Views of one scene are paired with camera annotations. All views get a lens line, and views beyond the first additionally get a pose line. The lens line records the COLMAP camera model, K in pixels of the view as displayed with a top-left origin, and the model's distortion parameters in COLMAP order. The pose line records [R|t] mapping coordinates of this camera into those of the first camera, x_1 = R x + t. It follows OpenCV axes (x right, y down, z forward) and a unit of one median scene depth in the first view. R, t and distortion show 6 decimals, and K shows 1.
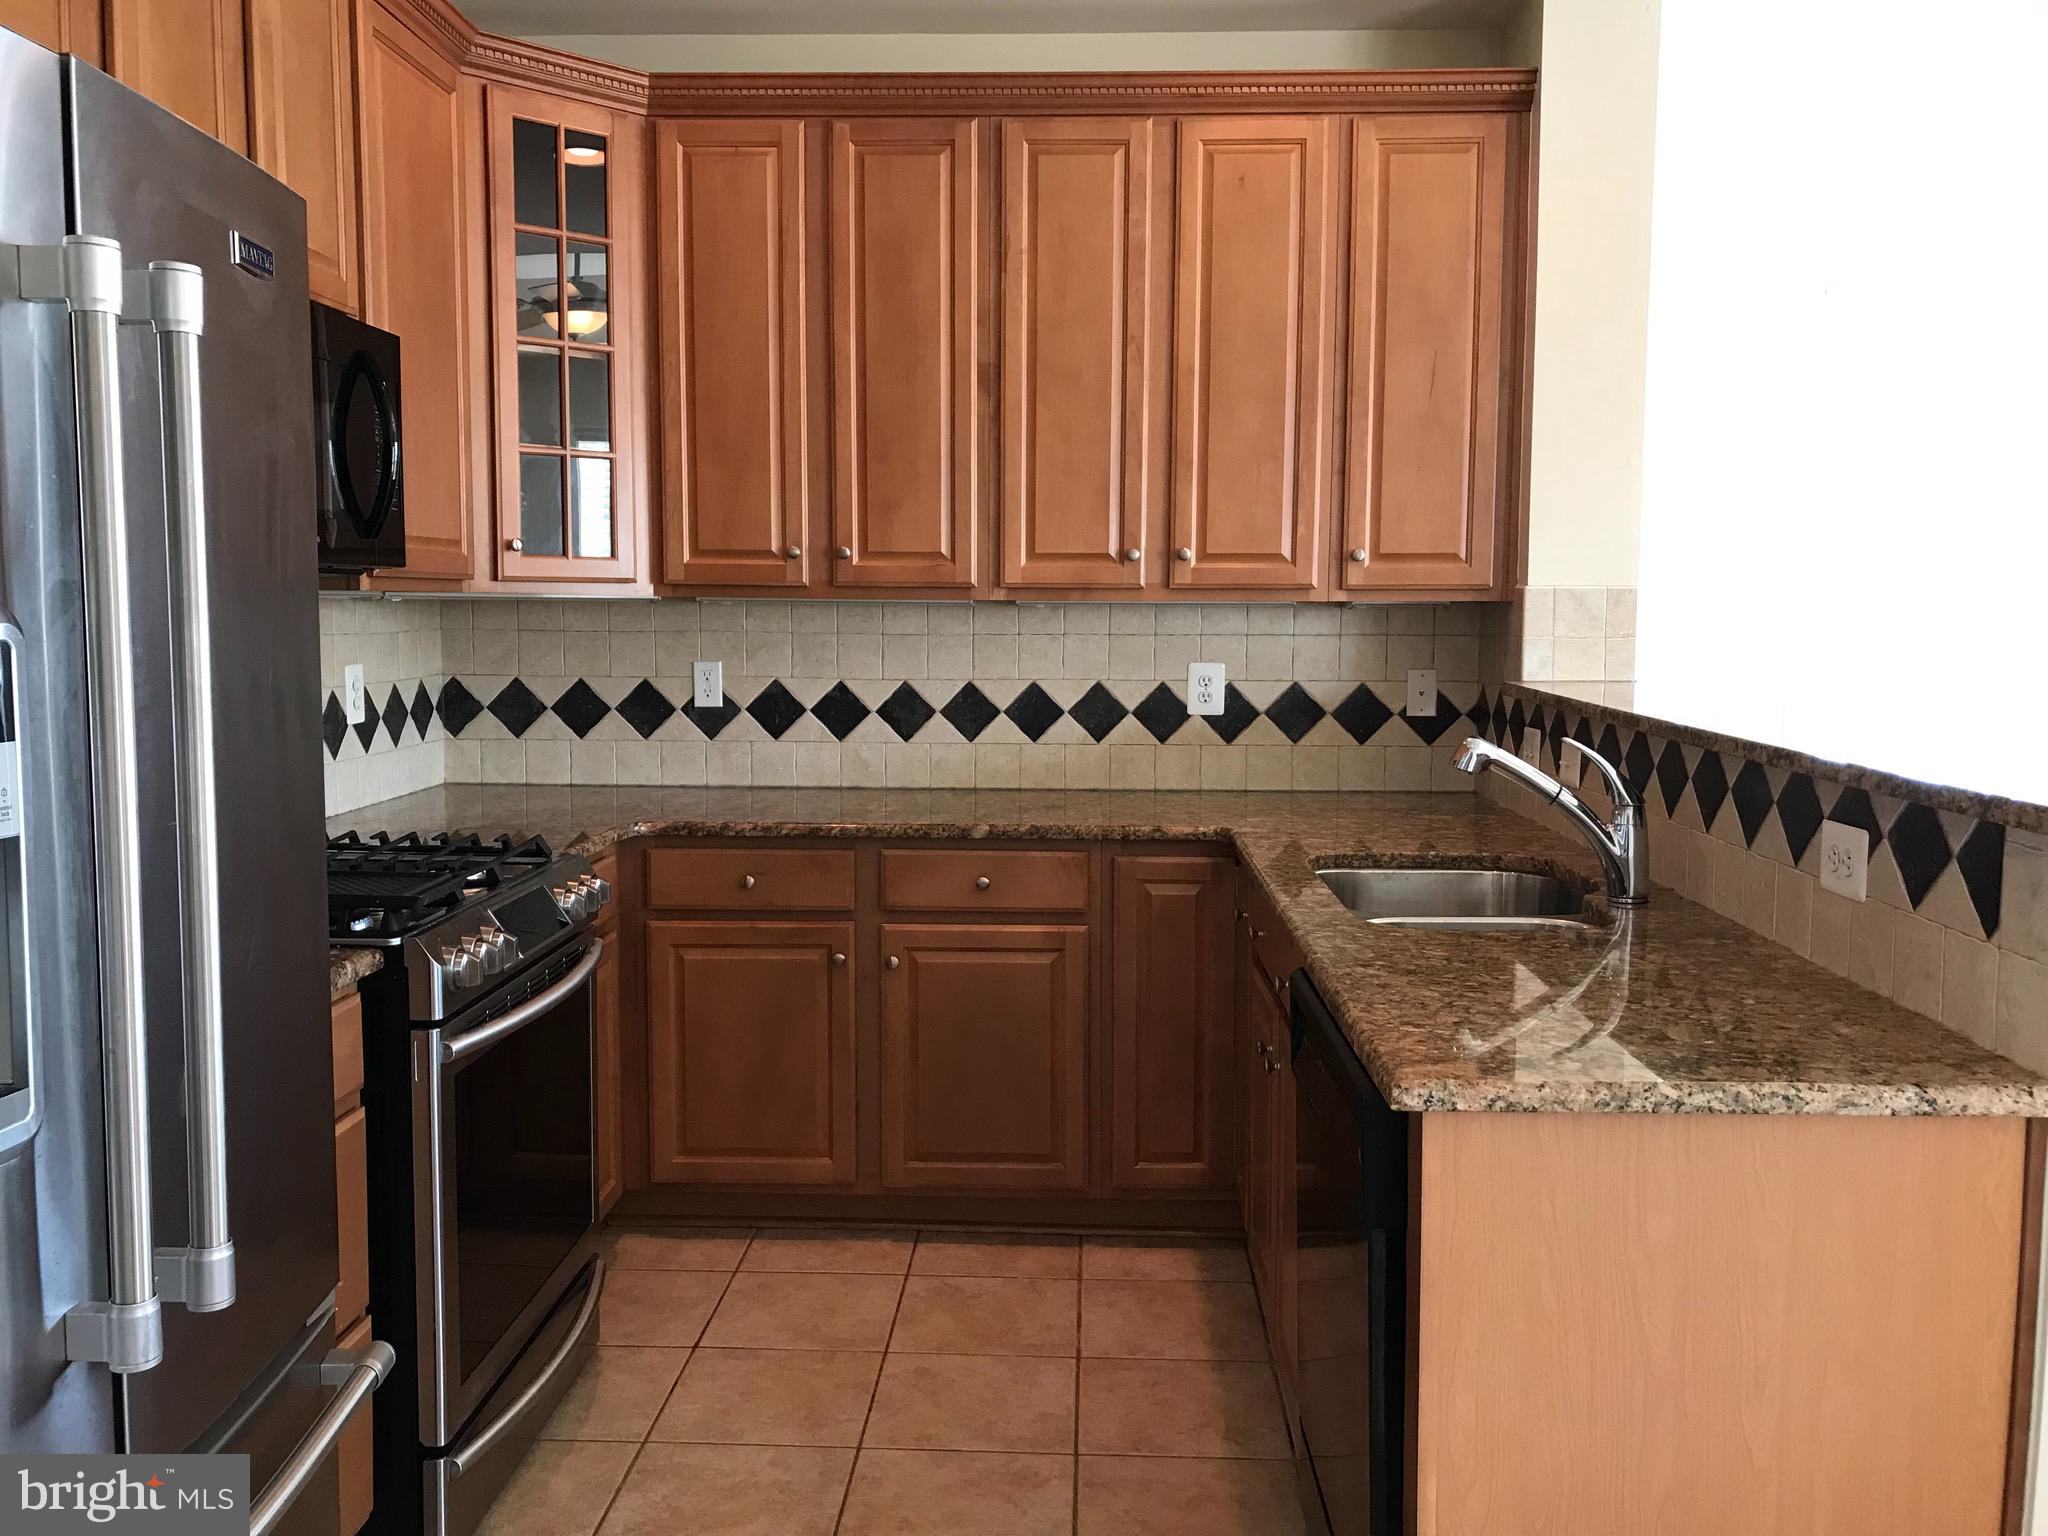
lens RADIAL K [[1665.1, 0, 1031.2], [0, 1665.1, 766.4], [0, 0, 1]] dist [0.024438, -0.035277]
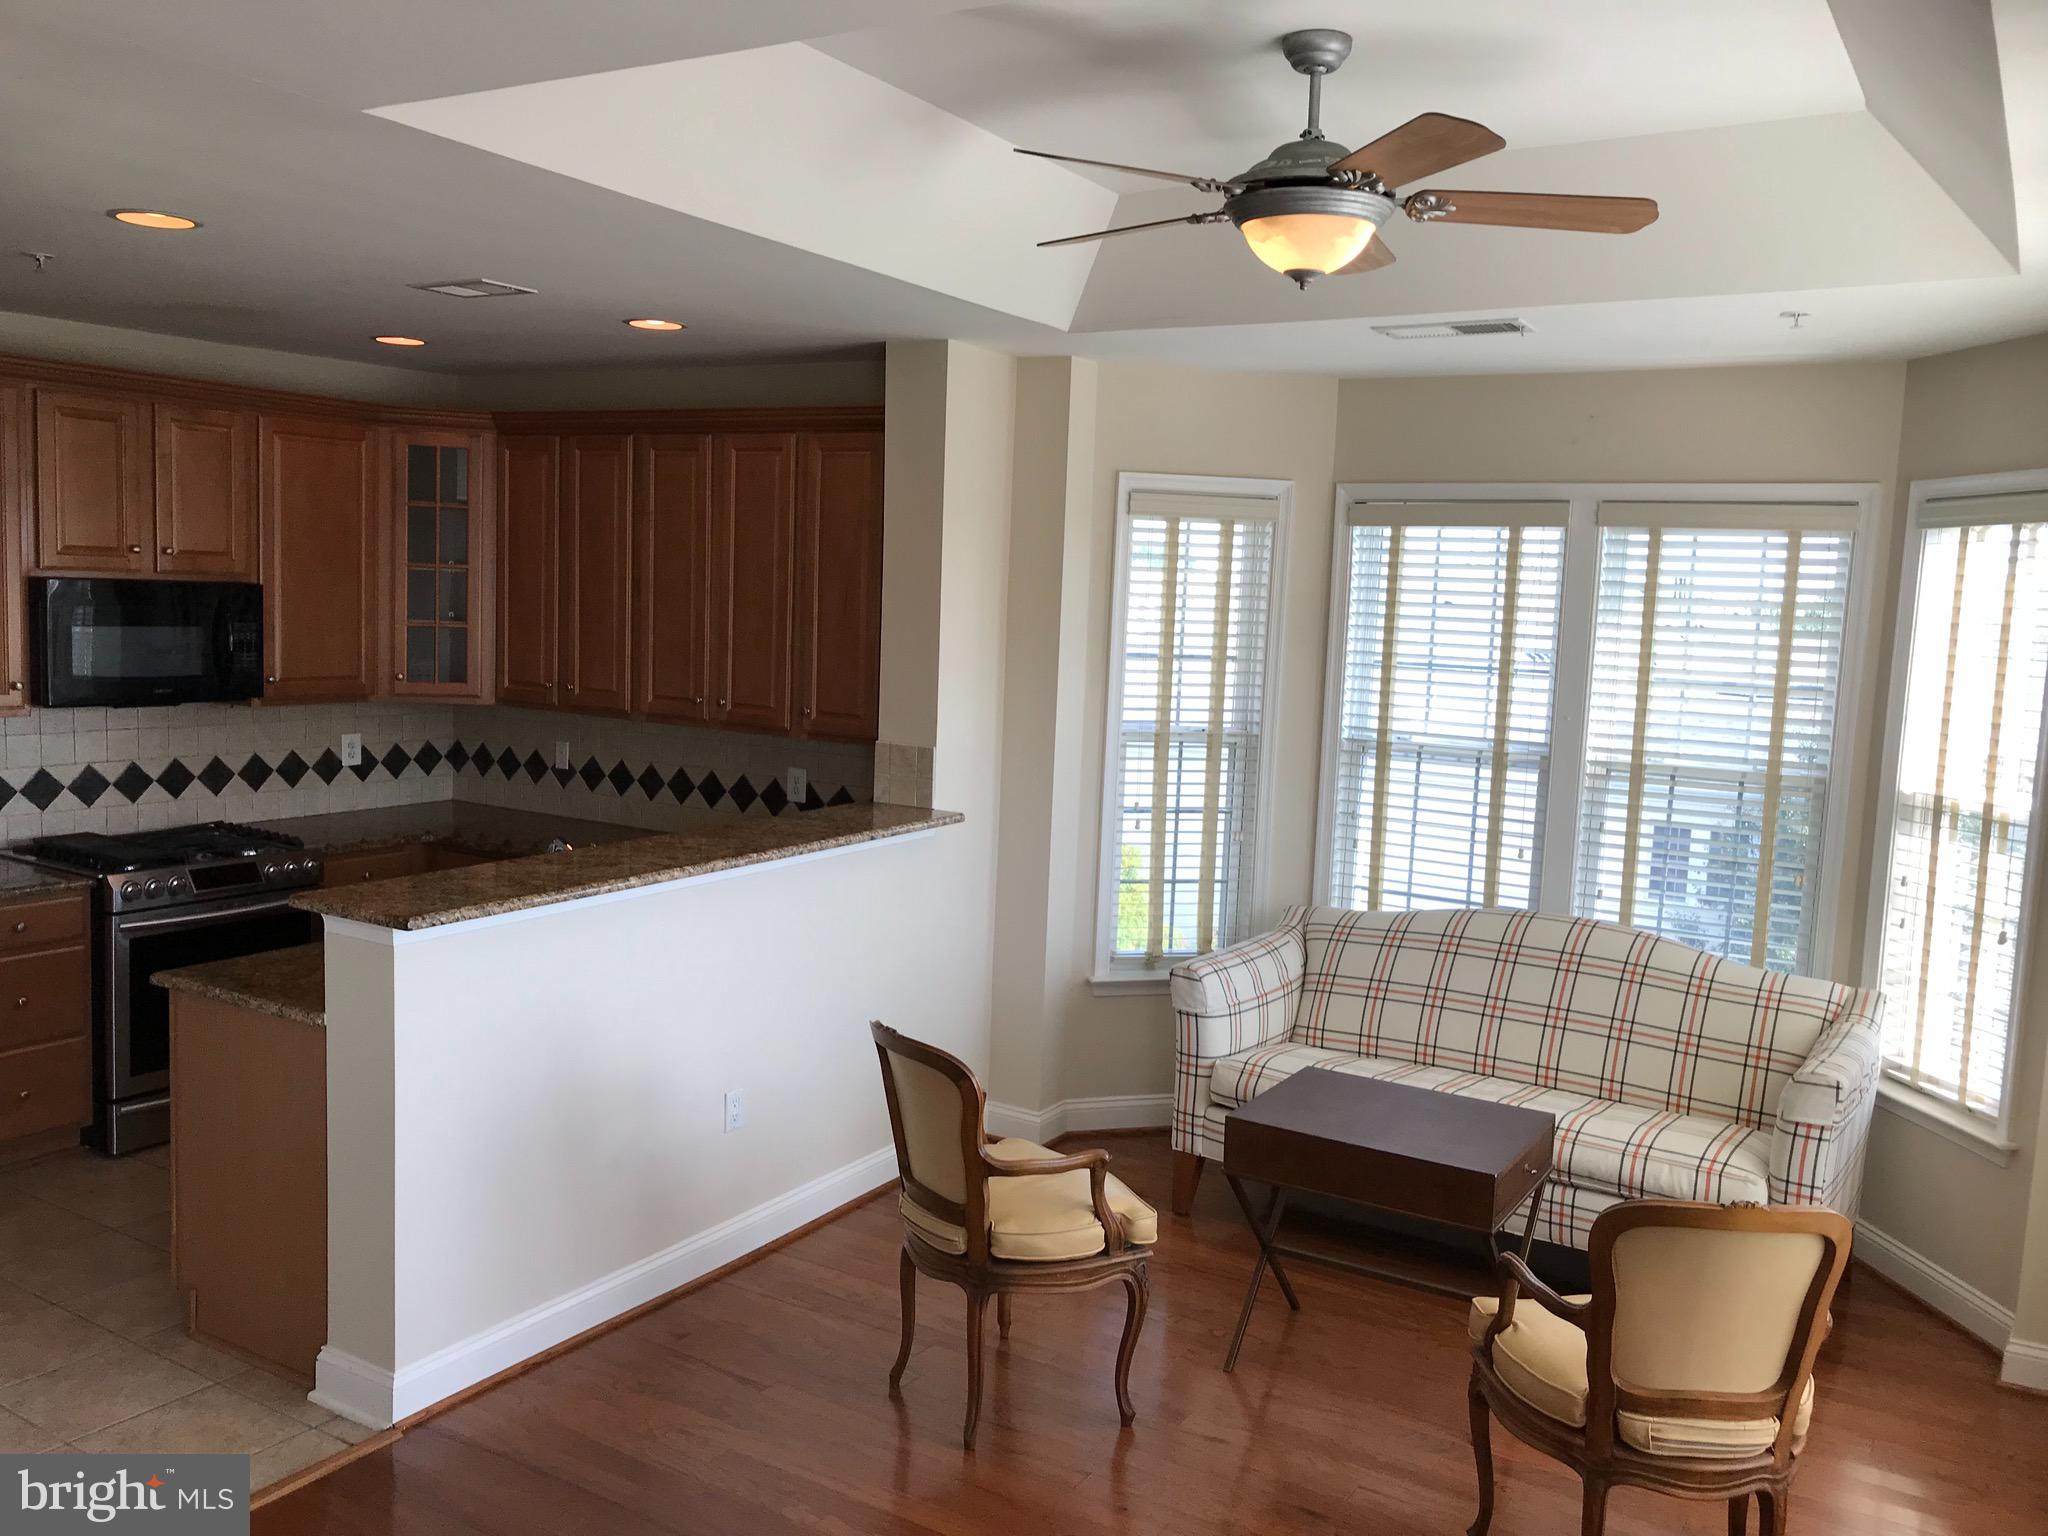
lens RADIAL K [[1665.1, 0, 1037.2], [0, 1665.1, 762.4], [0, 0, 1]] dist [0.024438, -0.035277]
pose [[0.872025, 0.083676, -0.482256, 1.018159], [-0.085709, 0.996160, 0.017863, -0.112145], [0.481899, 0.025757, 0.875848, -0.223637]]
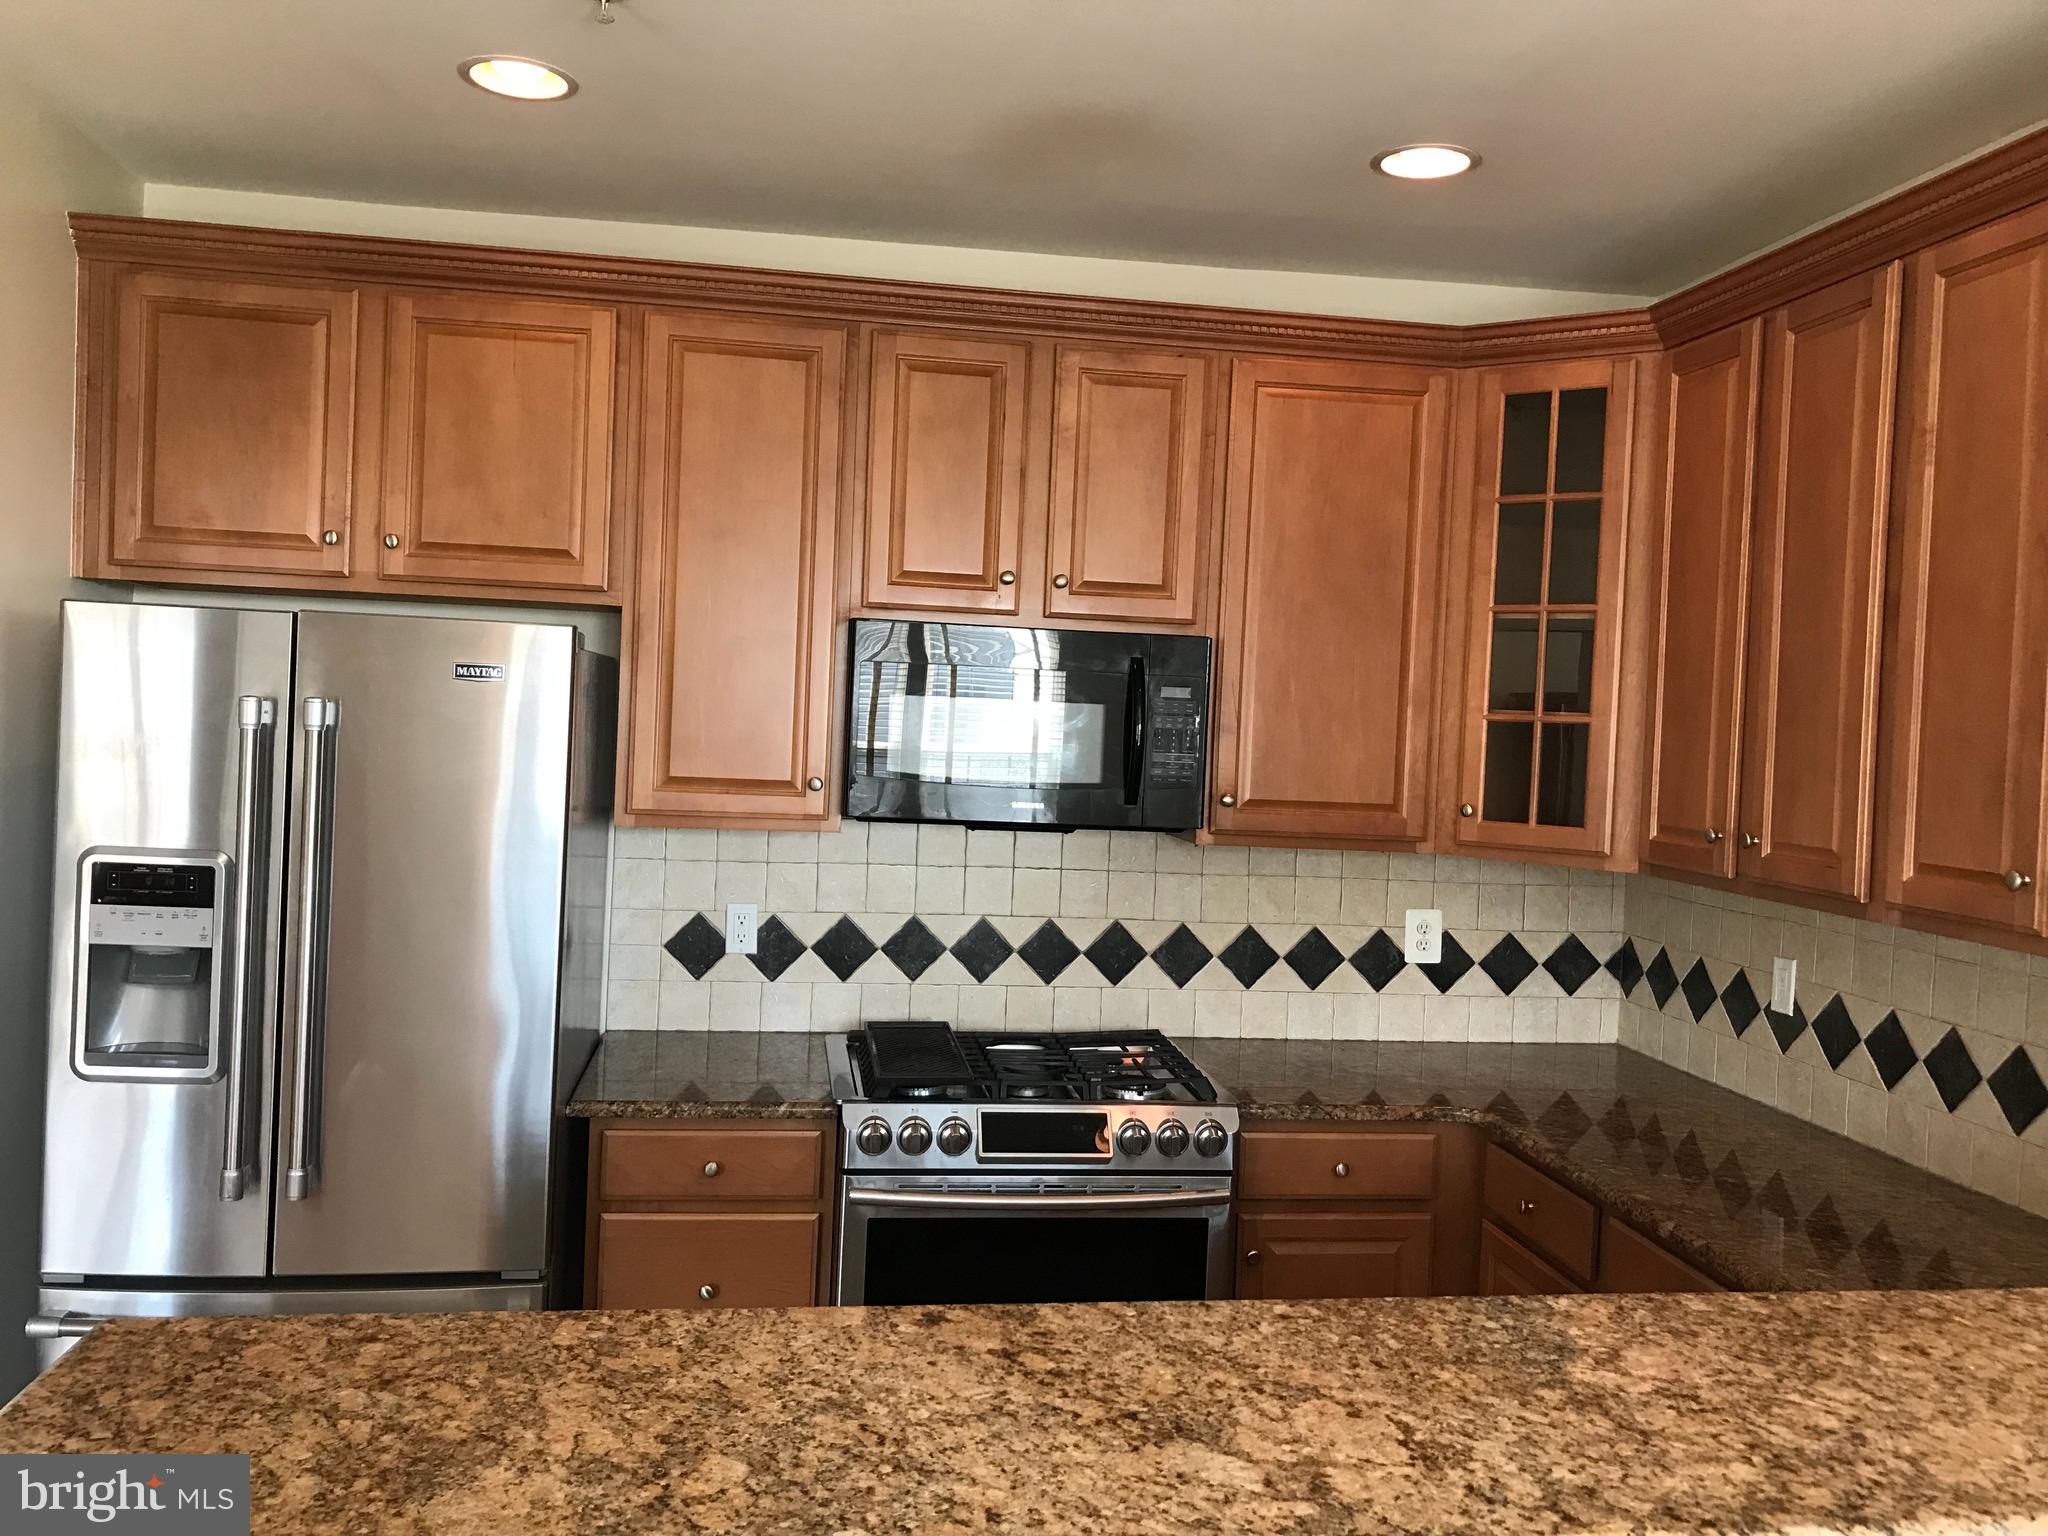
lens RADIAL K [[1665.1, 0, 1021.6], [0, 1665.1, 754.3], [0, 0, 1]] dist [0.024438, -0.035277]
pose [[0.178294, 0.027321, -0.983598, 0.546692], [-0.140466, 0.990083, 0.002040, -0.111145], [0.973900, 0.137798, 0.180363, 0.470405]]
